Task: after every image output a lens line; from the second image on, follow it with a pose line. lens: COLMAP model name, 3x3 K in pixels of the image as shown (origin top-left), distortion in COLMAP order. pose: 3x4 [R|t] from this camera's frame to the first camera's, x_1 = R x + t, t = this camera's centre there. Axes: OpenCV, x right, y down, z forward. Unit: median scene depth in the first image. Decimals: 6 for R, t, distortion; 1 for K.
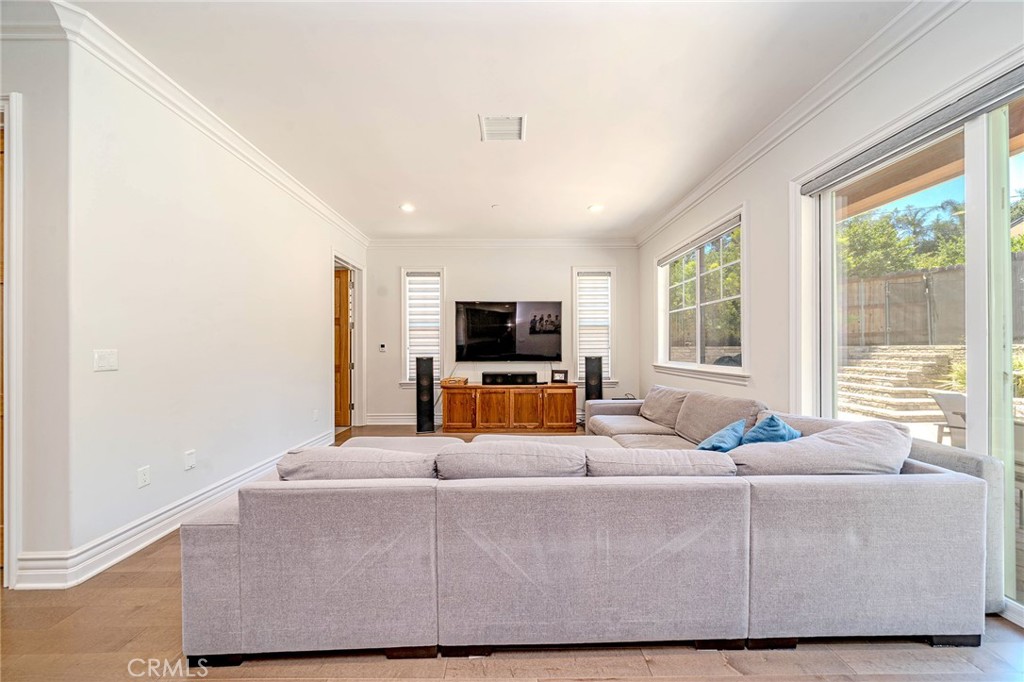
lens RADIAL K [[356.9, 0, 512.9], [0, 356.9, 344.8], [0, 0, 1]] dist [-0.002880, -0.000369]
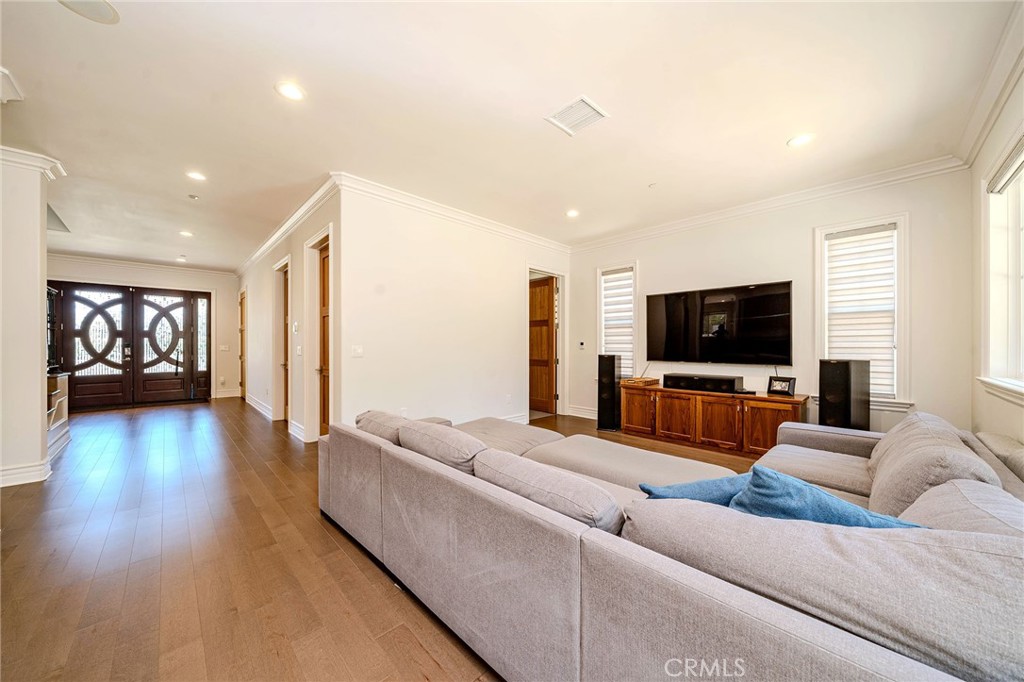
lens RADIAL K [[356.9, 0, 505.5], [0, 356.9, 343.2], [0, 0, 1]] dist [-0.002880, -0.000369]
pose [[0.682053, -0.000999, -0.731302, 0.288306], [0.002140, 0.999998, 0.000629, 0.000725], [0.731299, -0.001994, 0.682054, 0.107872]]
